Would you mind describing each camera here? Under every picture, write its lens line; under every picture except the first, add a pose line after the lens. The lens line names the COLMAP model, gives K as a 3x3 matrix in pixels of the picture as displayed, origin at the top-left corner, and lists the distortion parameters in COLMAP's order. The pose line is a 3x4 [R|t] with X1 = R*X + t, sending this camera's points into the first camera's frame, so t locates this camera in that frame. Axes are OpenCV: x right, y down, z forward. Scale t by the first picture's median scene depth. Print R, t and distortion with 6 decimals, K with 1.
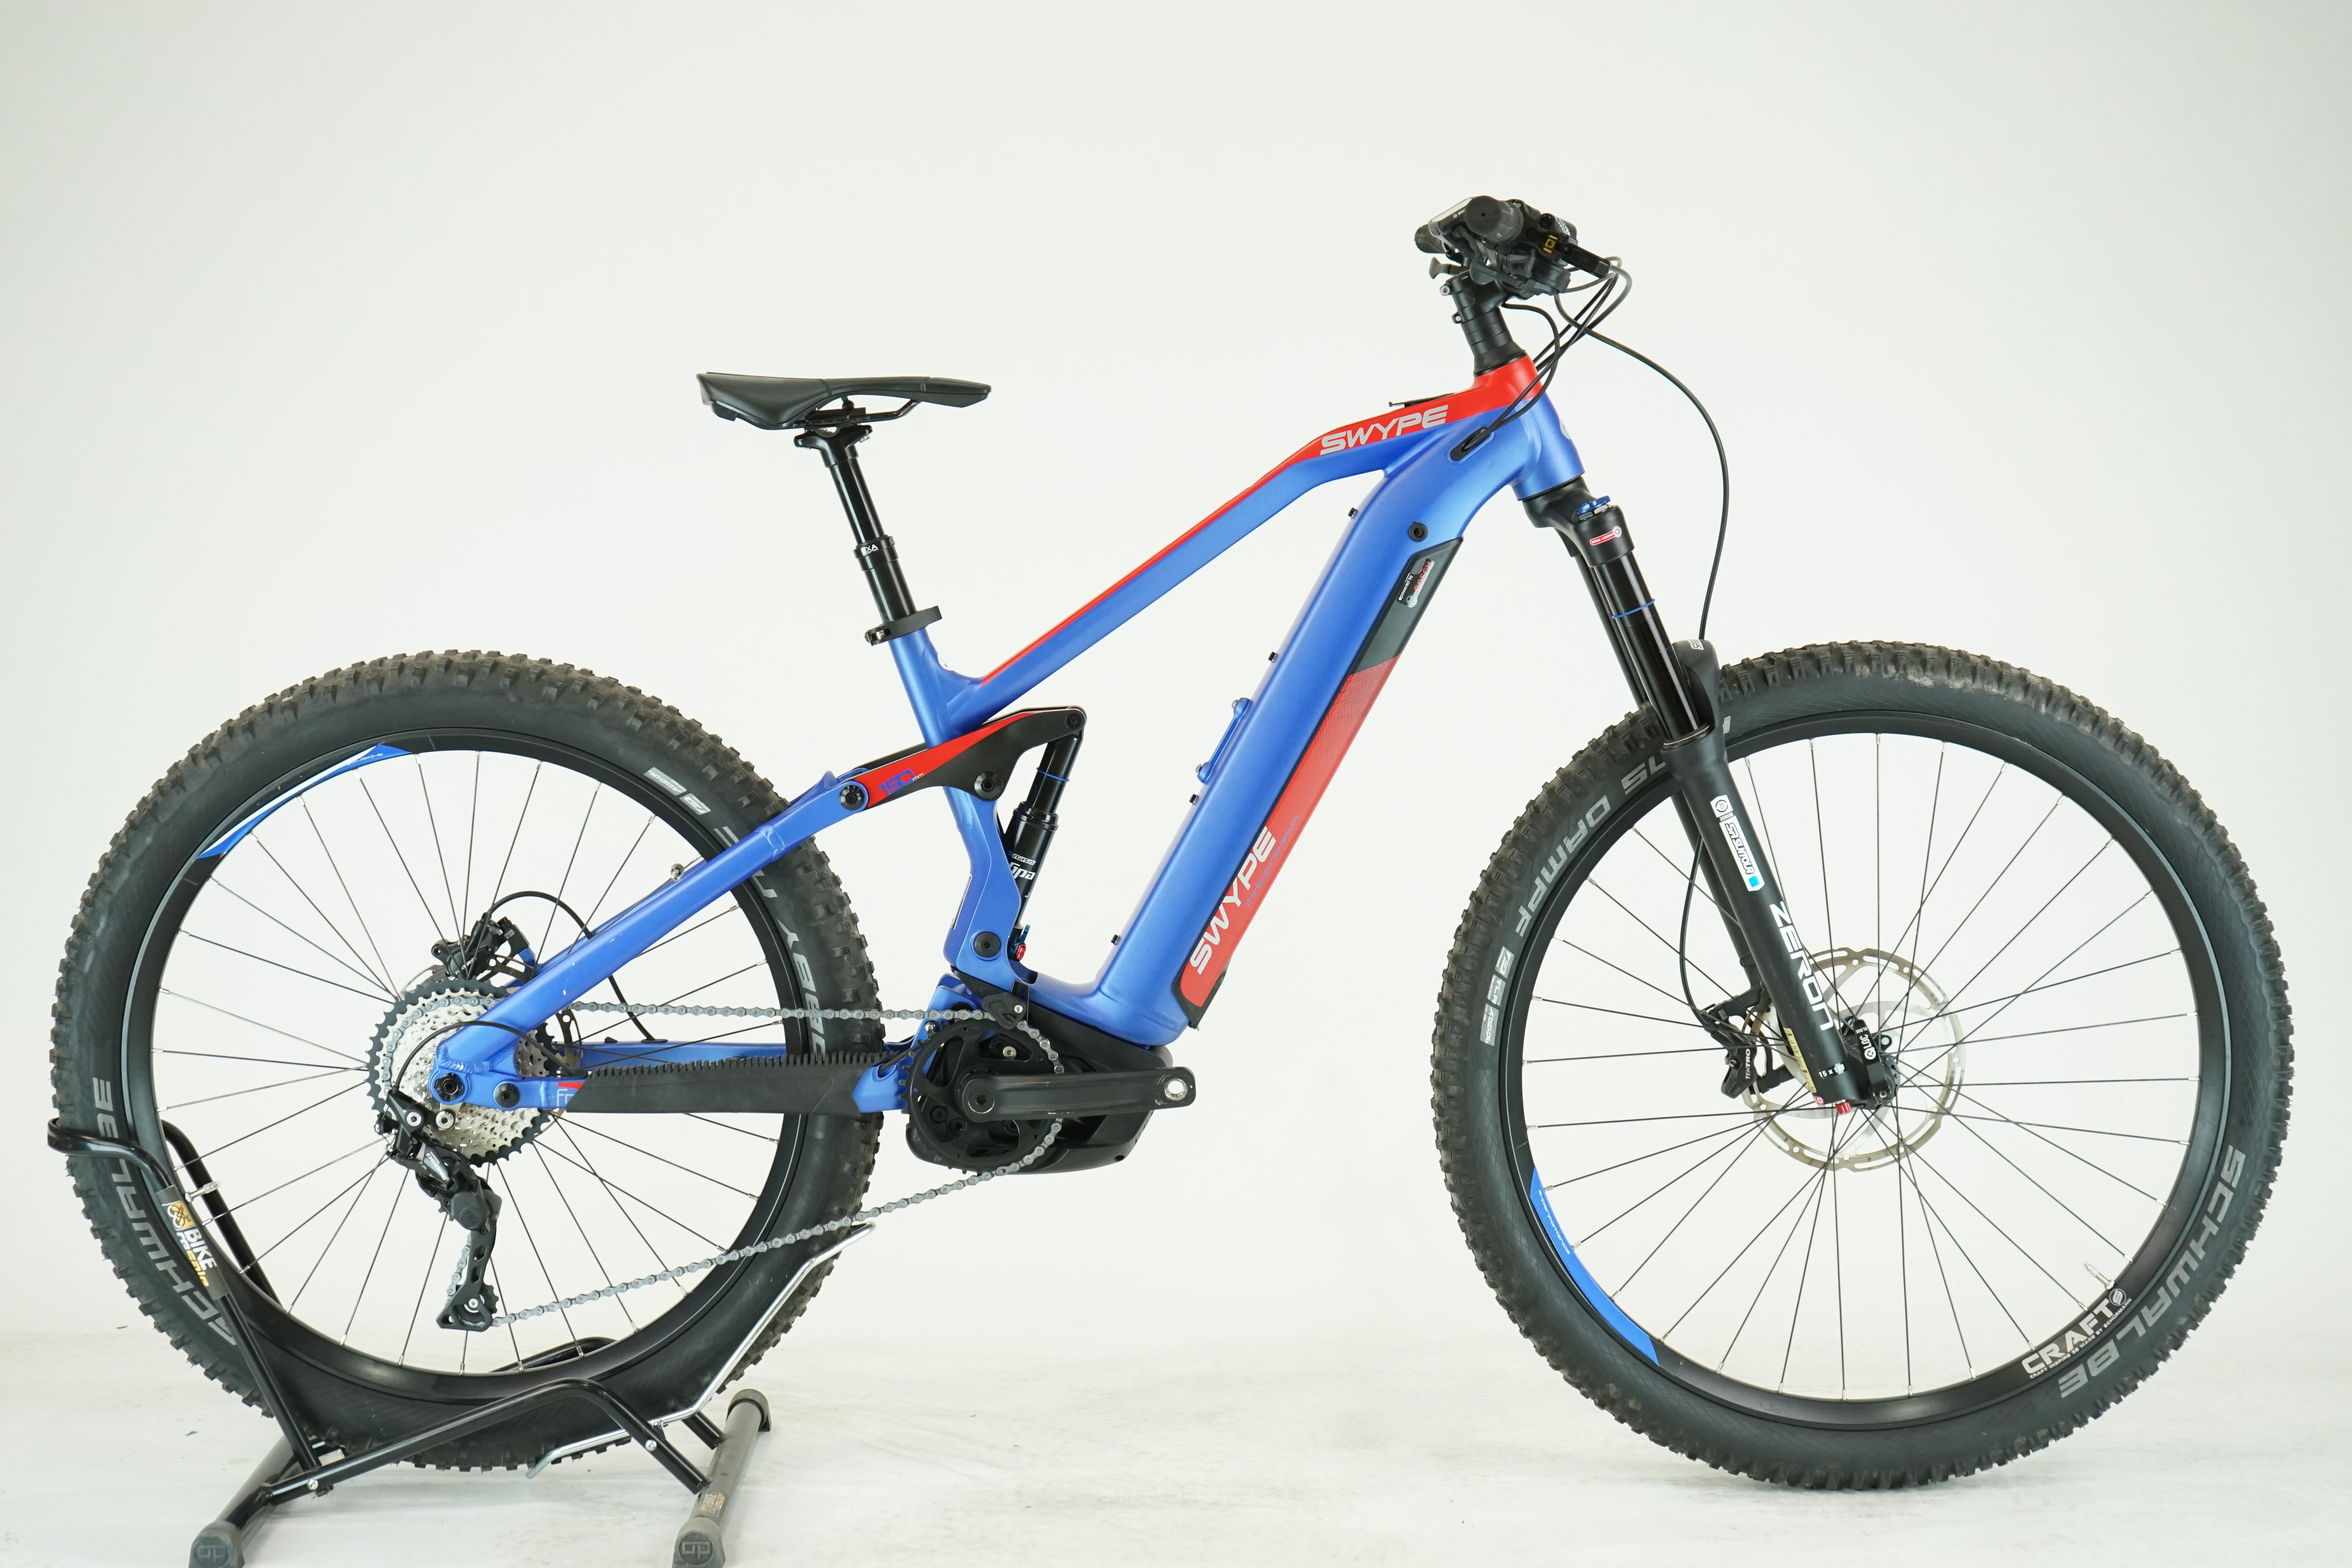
lens RADIAL K [[3476.6, 0, 1176.0], [0, 3476.6, 784.0], [0, 0, 1]] dist [0.006492, 0.018922]
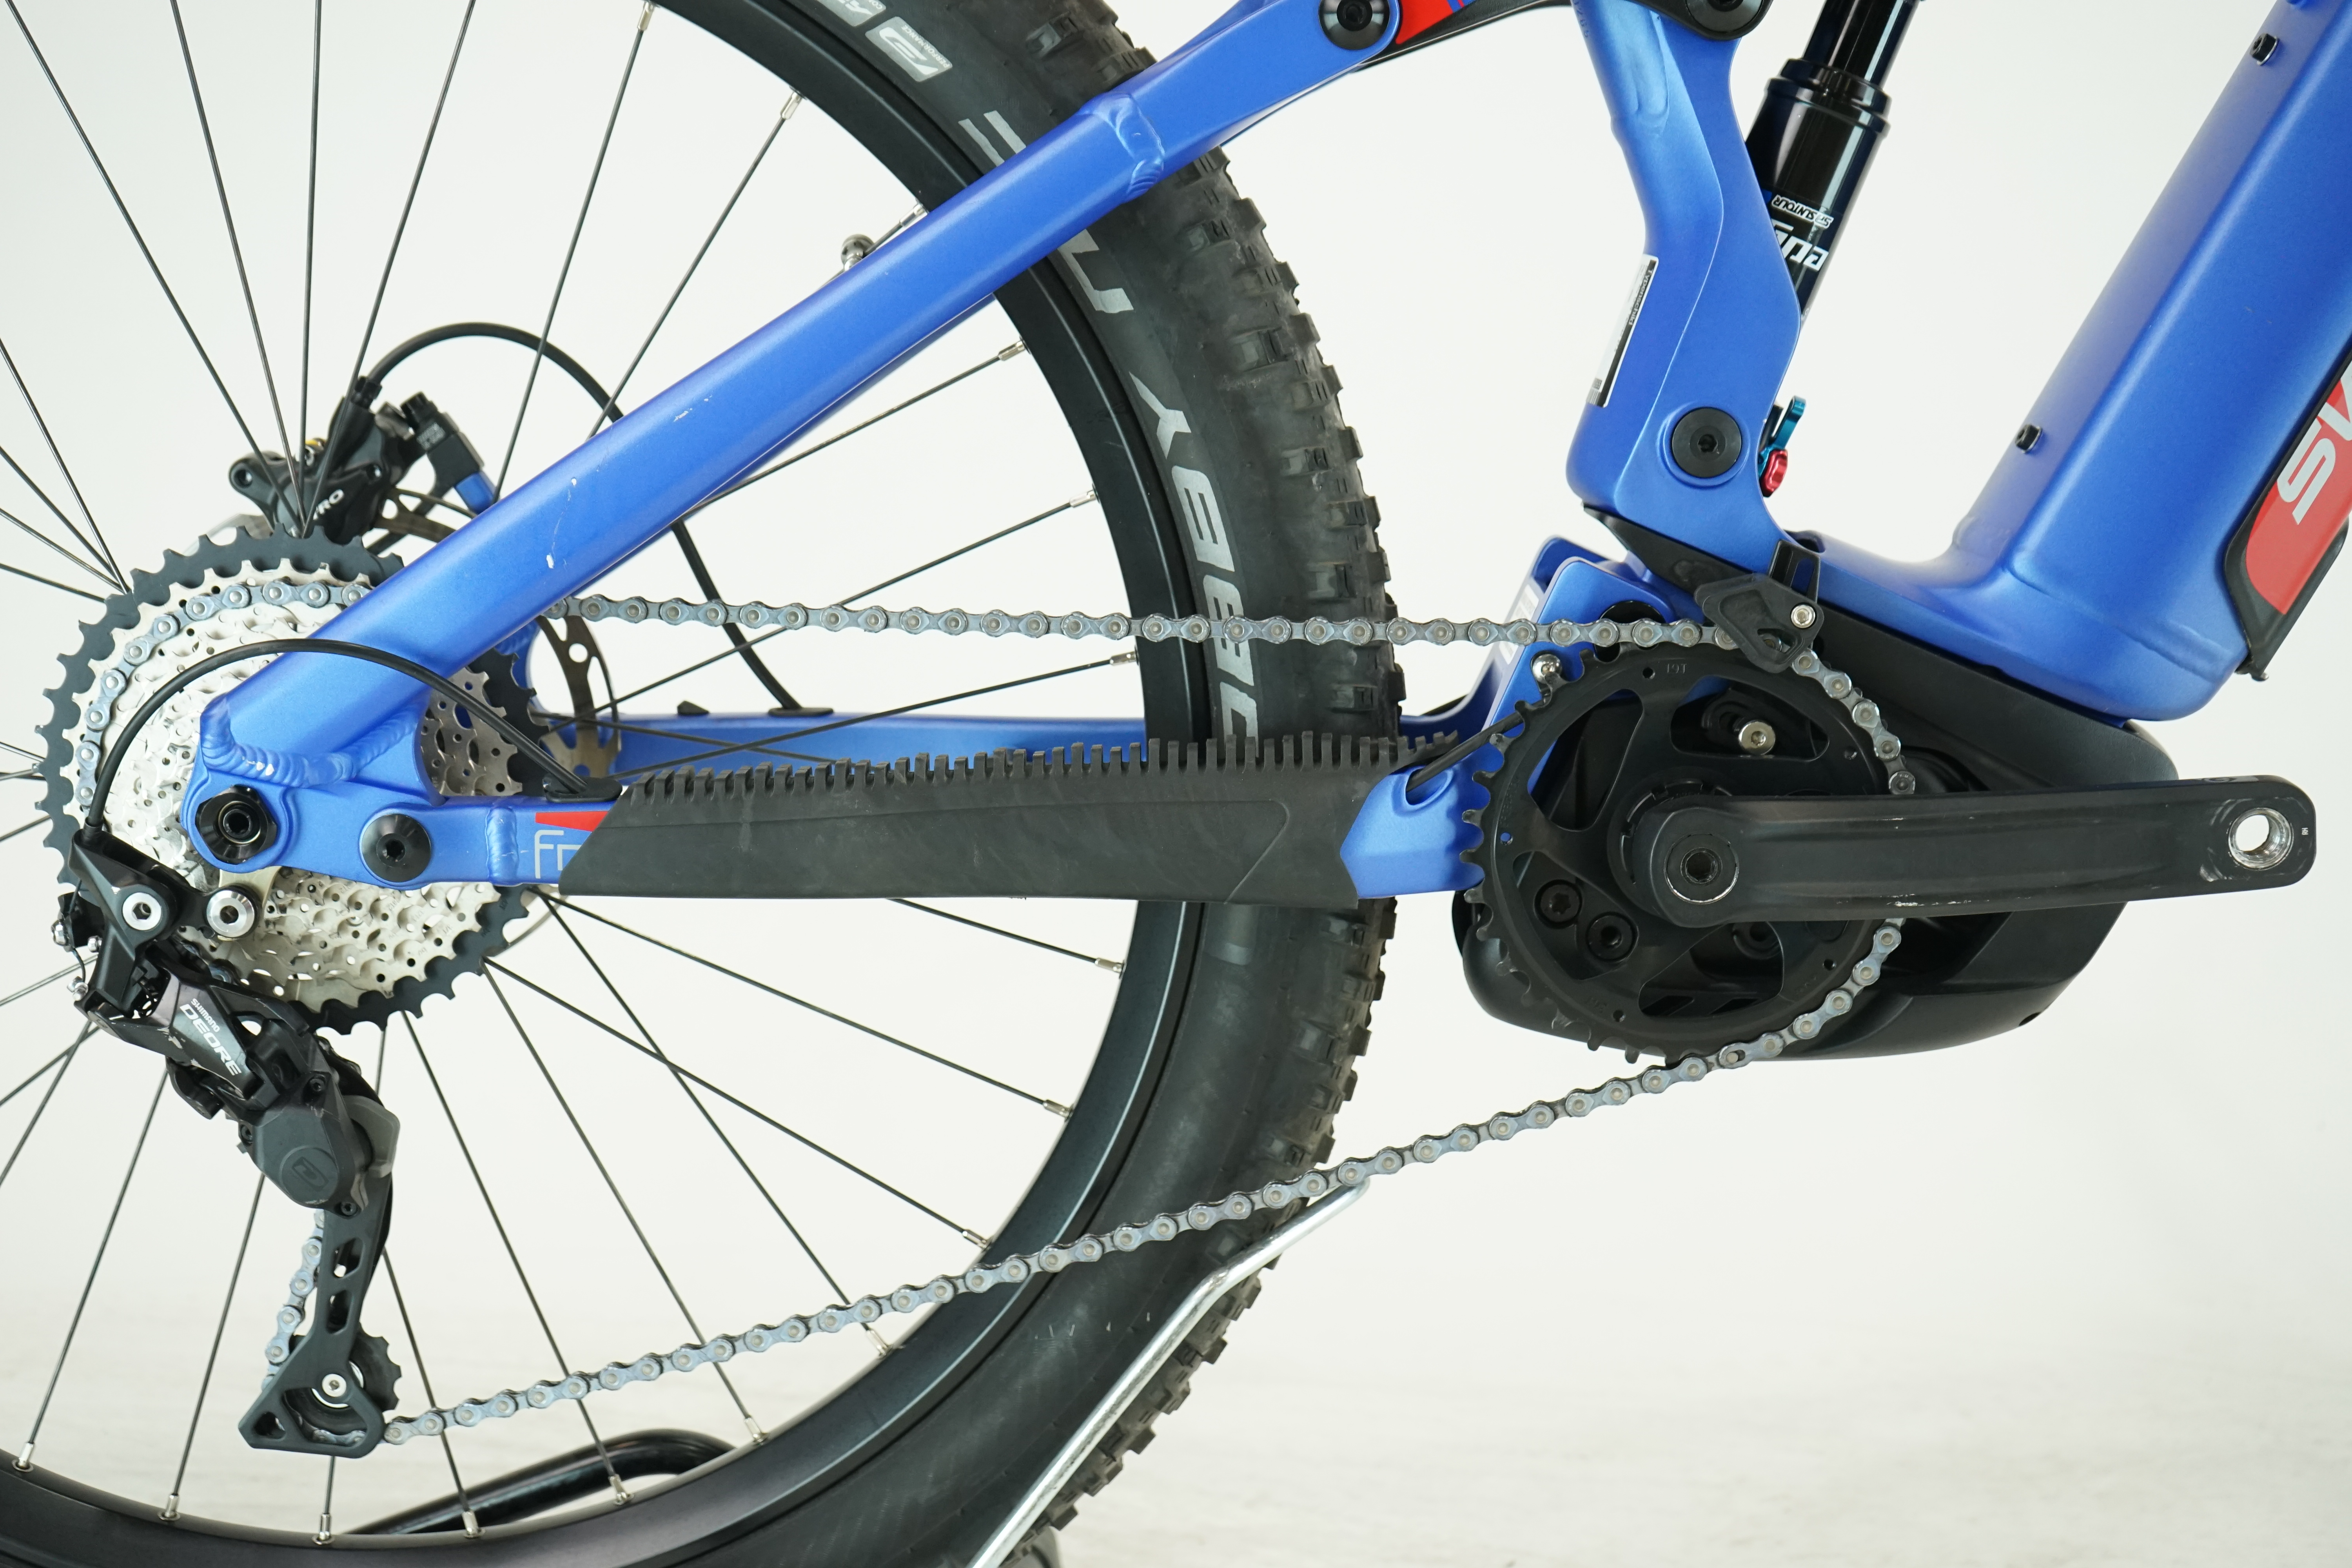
lens RADIAL K [[3009.5, 0, 1176.0], [0, 3009.5, 784.0], [0, 0, 1]] dist [0.016042, 0.030887]
pose [[0.999672, 0.004181, -0.025286, -0.101611], [-0.002344, 0.997383, 0.072266, 0.059141], [0.025522, -0.072183, 0.997065, 0.678877]]
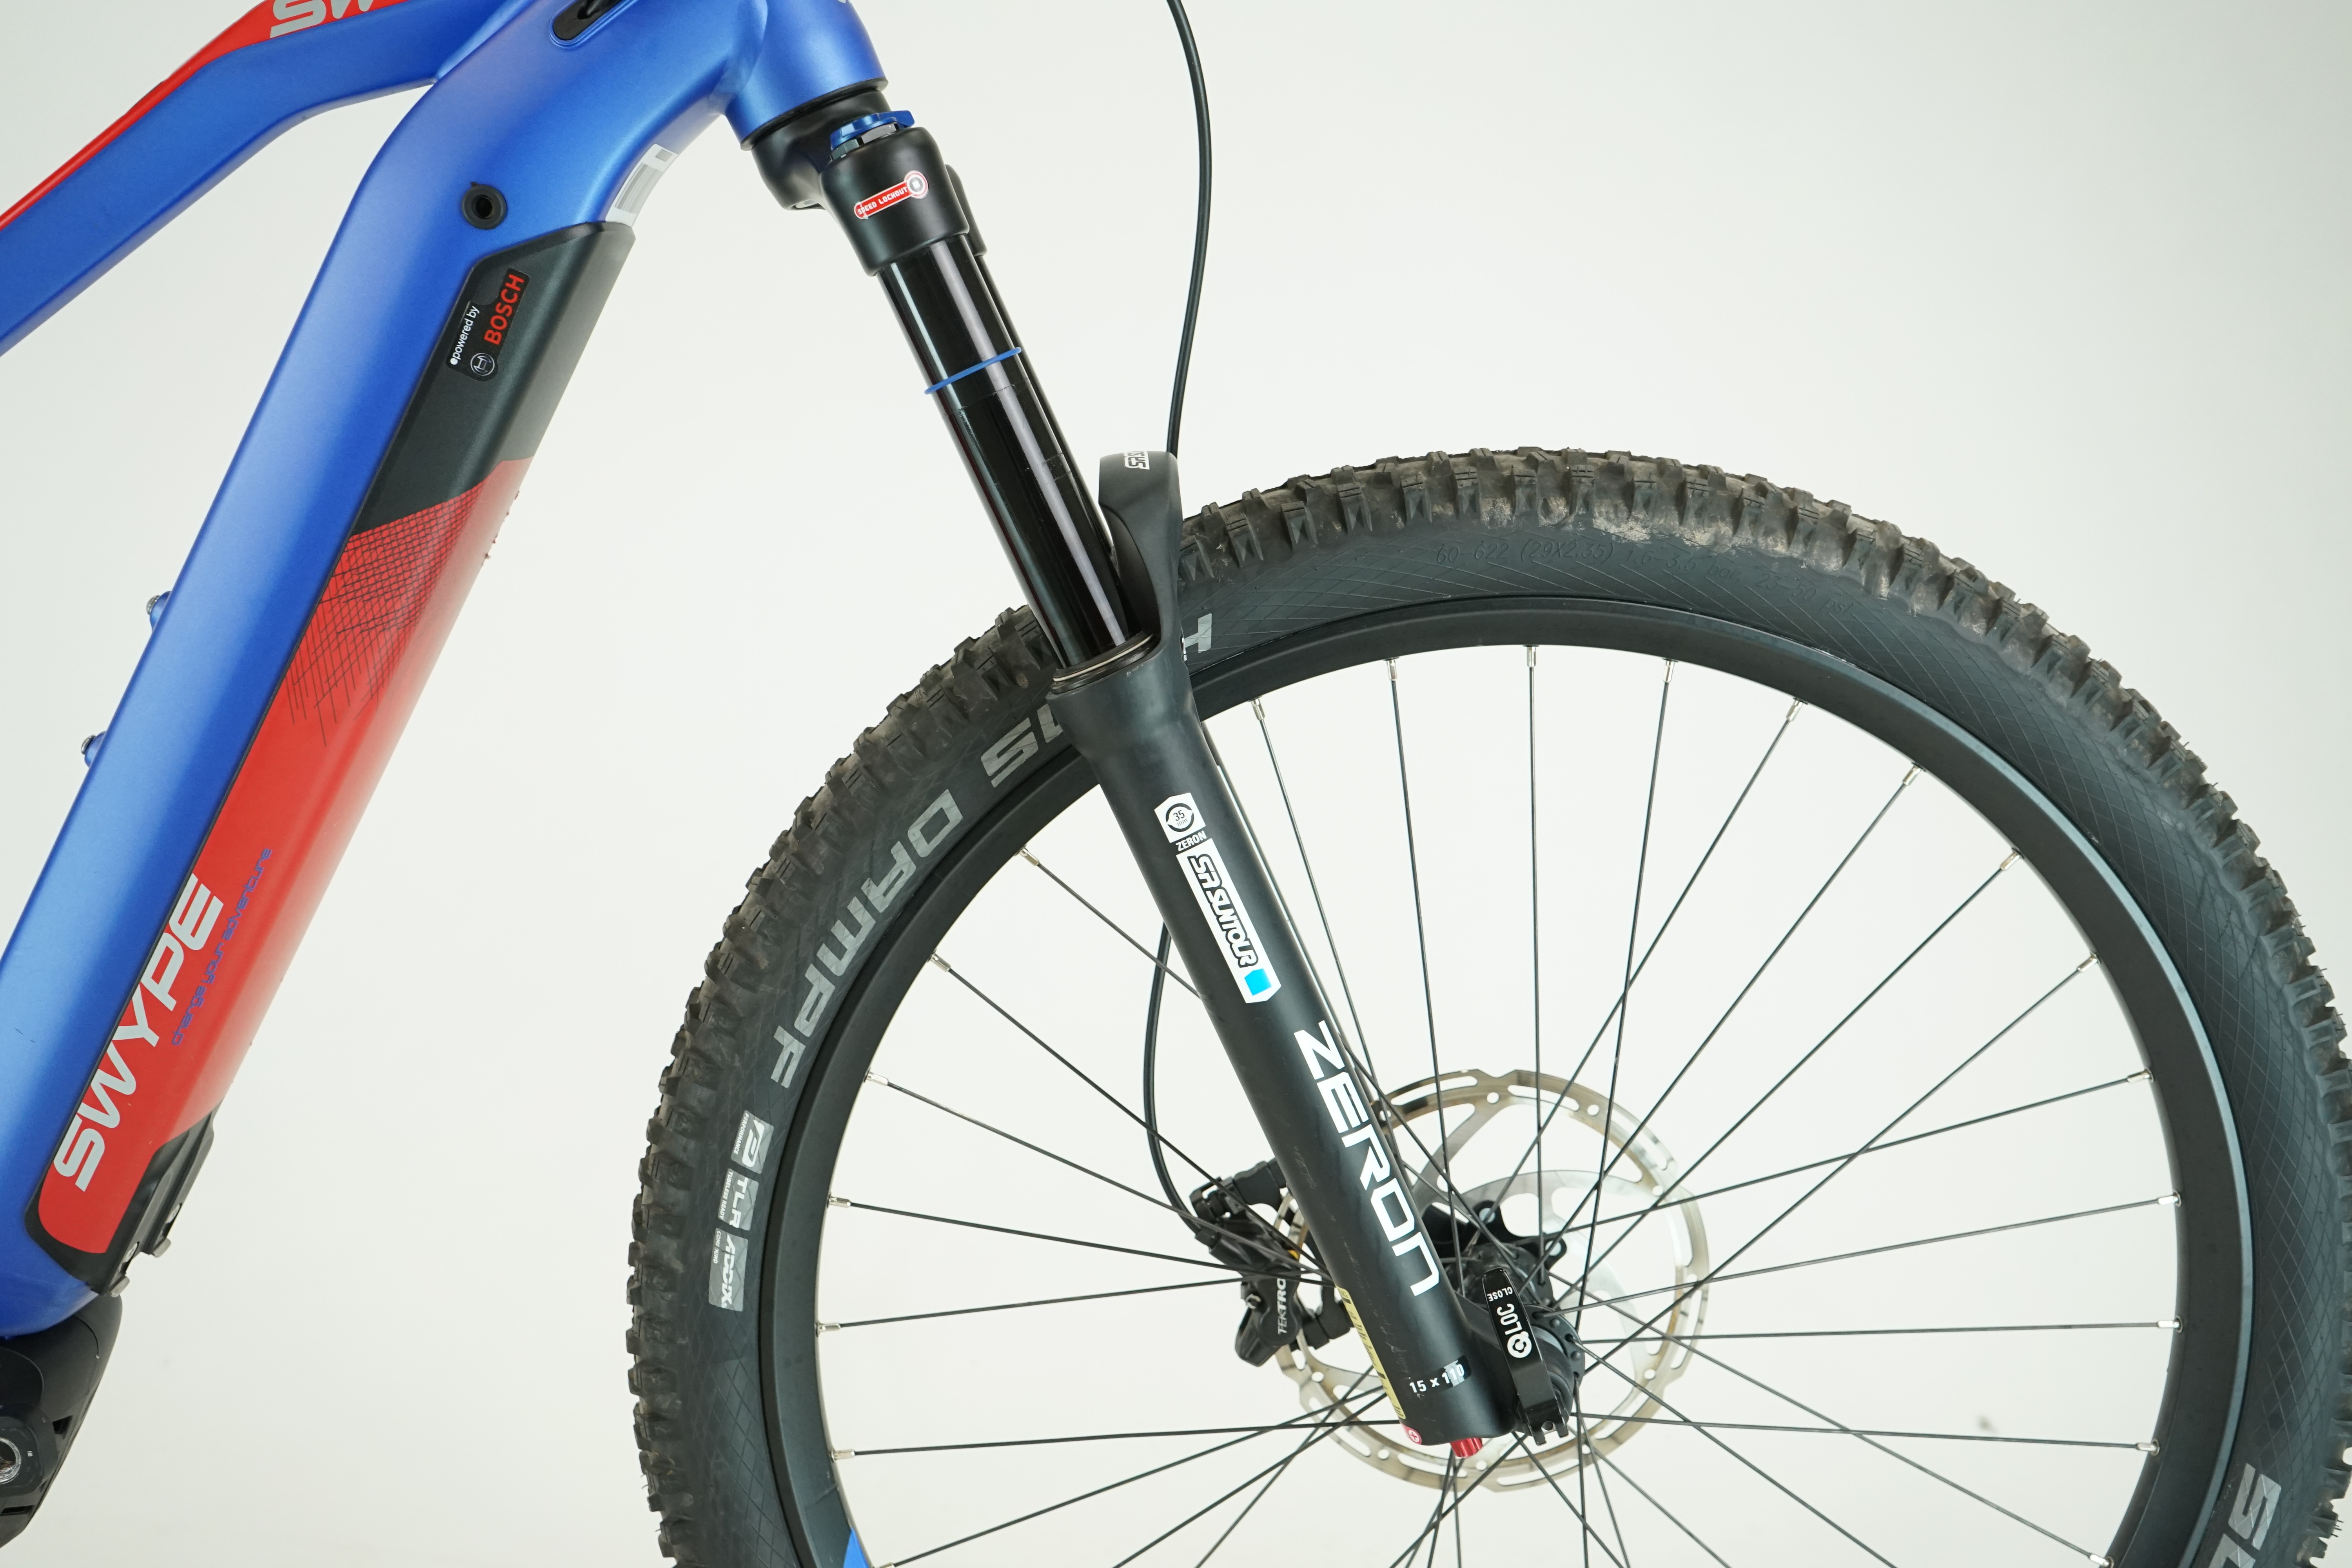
lens RADIAL K [[2252.9, 0, 1176.0], [0, 2252.9, 784.0], [0, 0, 1]] dist [0.039117, -0.005664]
pose [[0.999247, -0.018743, 0.033971, 0.142522], [0.016971, 0.998518, 0.051702, -0.012440], [-0.034890, -0.051086, 0.998085, 0.693215]]
